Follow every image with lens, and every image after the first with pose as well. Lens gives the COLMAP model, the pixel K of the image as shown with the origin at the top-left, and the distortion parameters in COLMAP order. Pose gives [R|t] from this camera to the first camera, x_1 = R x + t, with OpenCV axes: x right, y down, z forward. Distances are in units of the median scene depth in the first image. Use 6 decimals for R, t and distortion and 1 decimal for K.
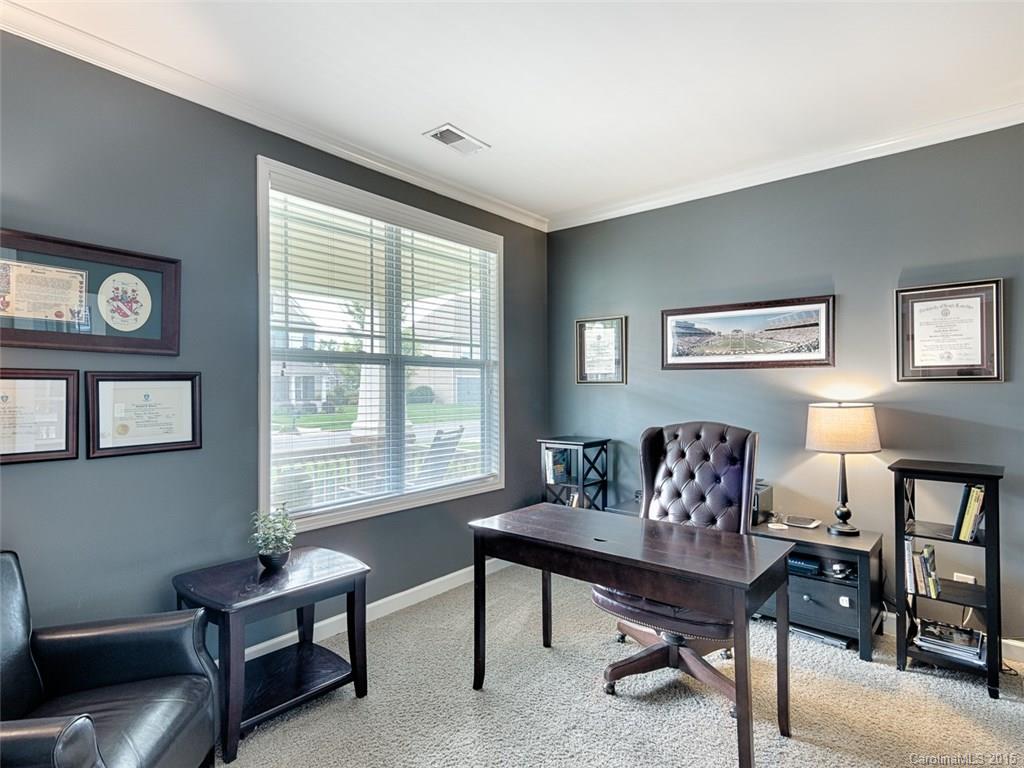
lens RADIAL K [[567.8, 0, 525.1], [0, 567.8, 379.2], [0, 0, 1]] dist [0.006357, 0.000435]
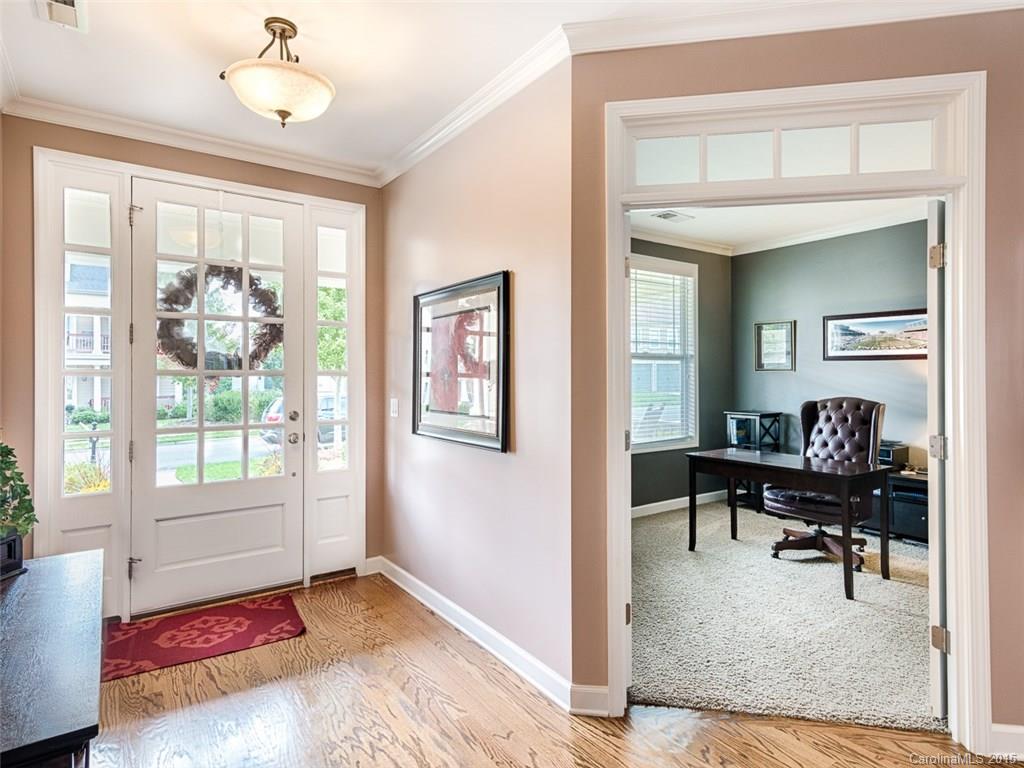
lens RADIAL K [[567.8, 0, 525.1], [0, 567.8, 379.2], [0, 0, 1]] dist [0.006357, 0.000435]
pose [[0.956539, 0.000434, -0.291605, -0.040701], [0.007222, 0.999657, 0.025177, -0.011660], [0.291516, -0.026189, 0.956207, -0.485667]]
